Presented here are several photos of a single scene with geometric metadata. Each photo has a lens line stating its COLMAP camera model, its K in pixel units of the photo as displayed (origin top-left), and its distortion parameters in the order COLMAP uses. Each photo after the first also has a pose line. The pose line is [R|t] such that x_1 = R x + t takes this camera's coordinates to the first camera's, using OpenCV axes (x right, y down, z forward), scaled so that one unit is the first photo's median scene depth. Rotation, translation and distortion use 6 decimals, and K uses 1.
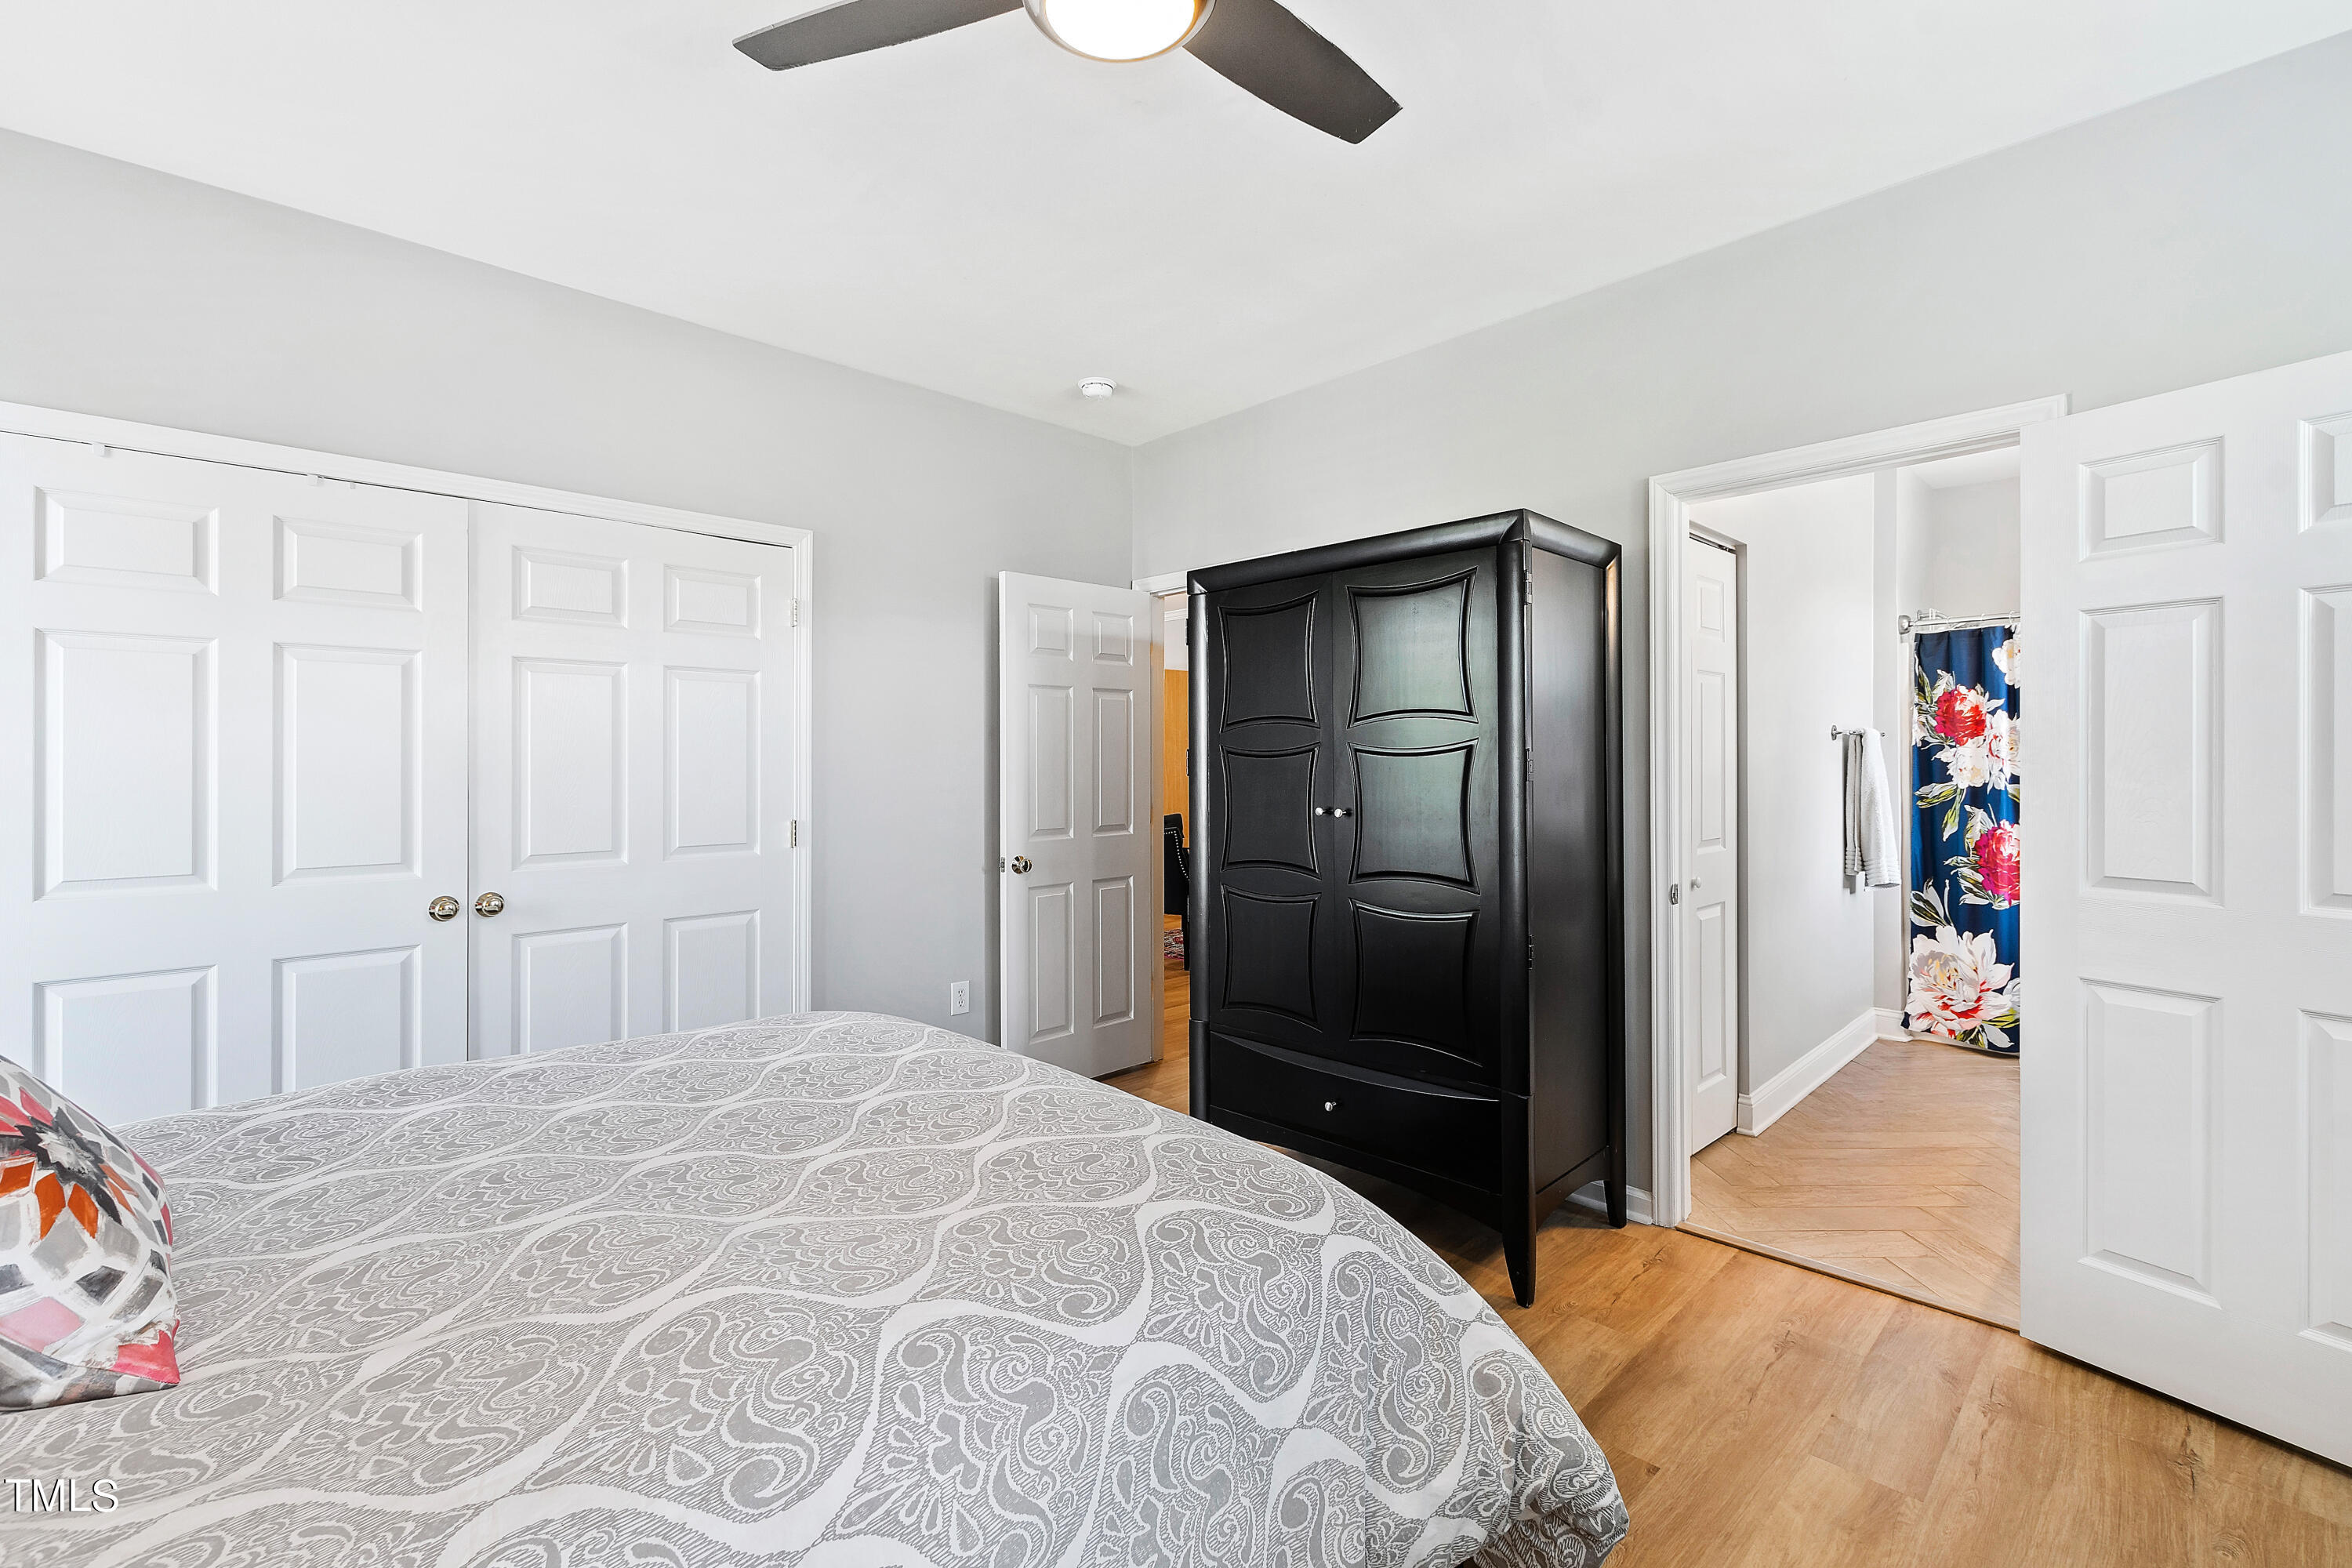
lens RADIAL K [[1037.1, 0, 1080.8], [0, 1037.1, 760.8], [0, 0, 1]] dist [0.004514, -0.001795]
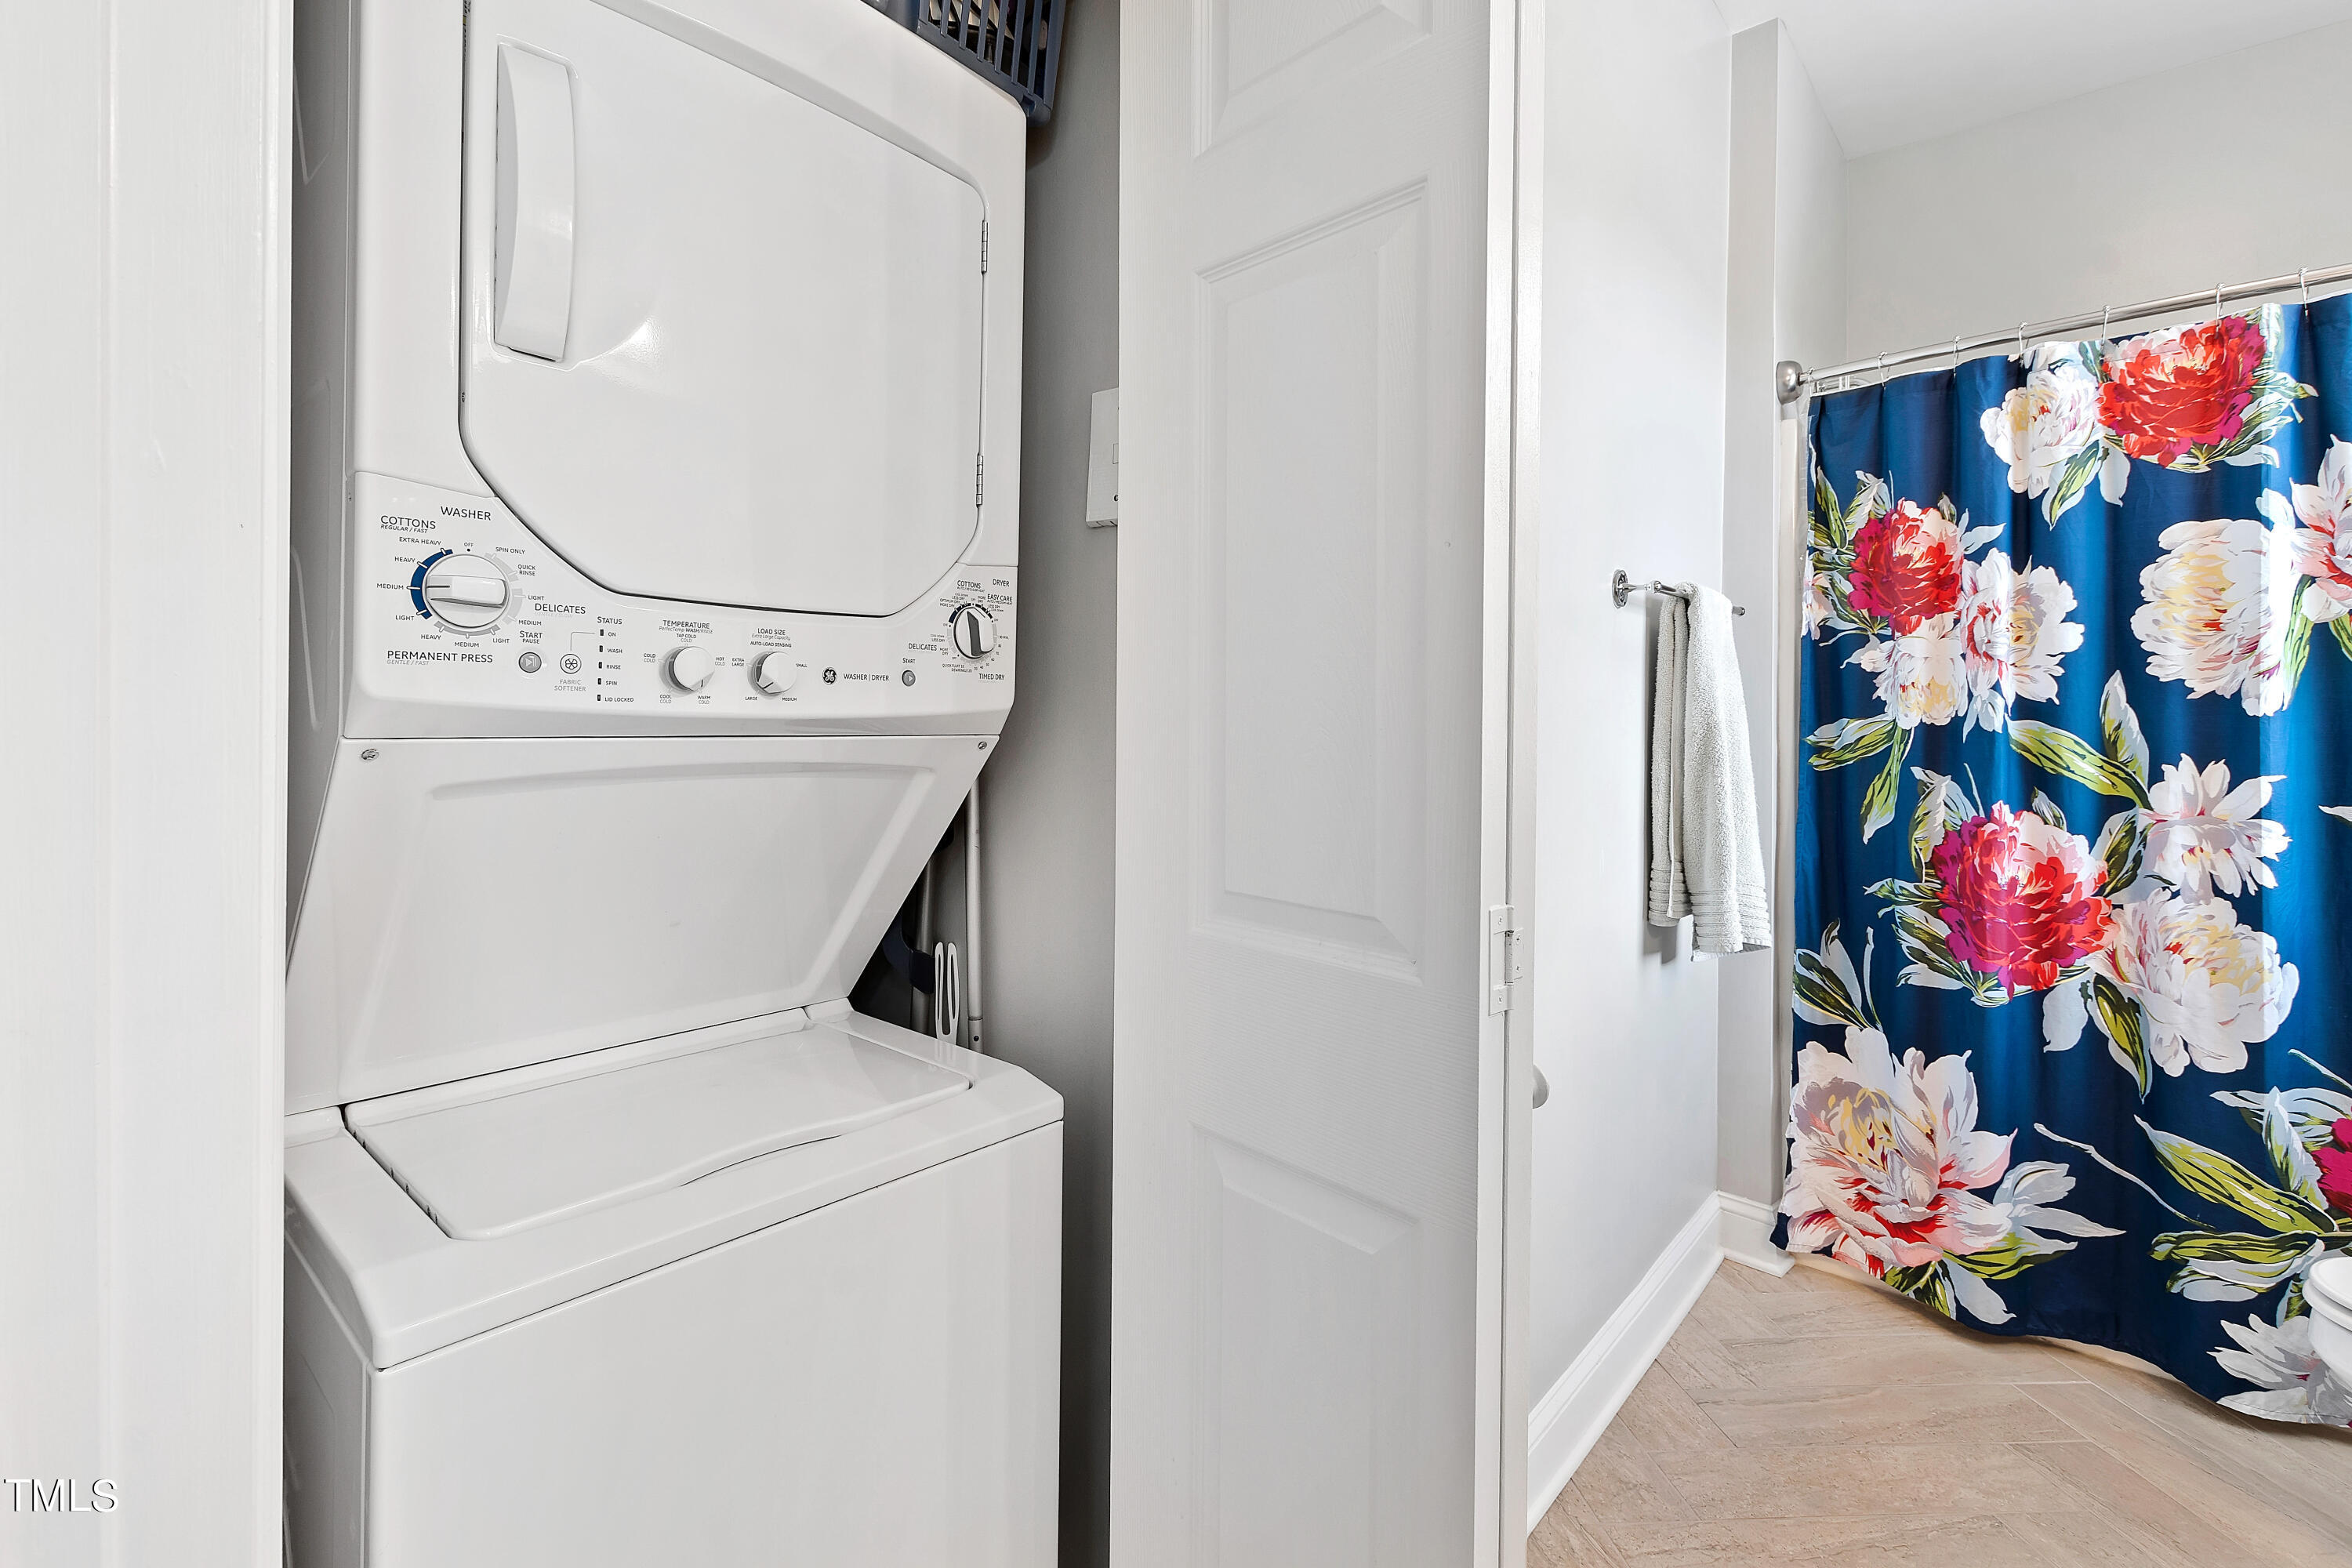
lens RADIAL K [[1037.1, 0, 1063.0], [0, 1037.1, 706.8], [0, 0, 1]] dist [0.004514, -0.001795]
pose [[0.998279, 0.014291, 0.056873, 0.458543], [-0.014267, 0.999898, -0.000815, 0.022676], [-0.056879, 0.000003, 0.998381, 0.572684]]
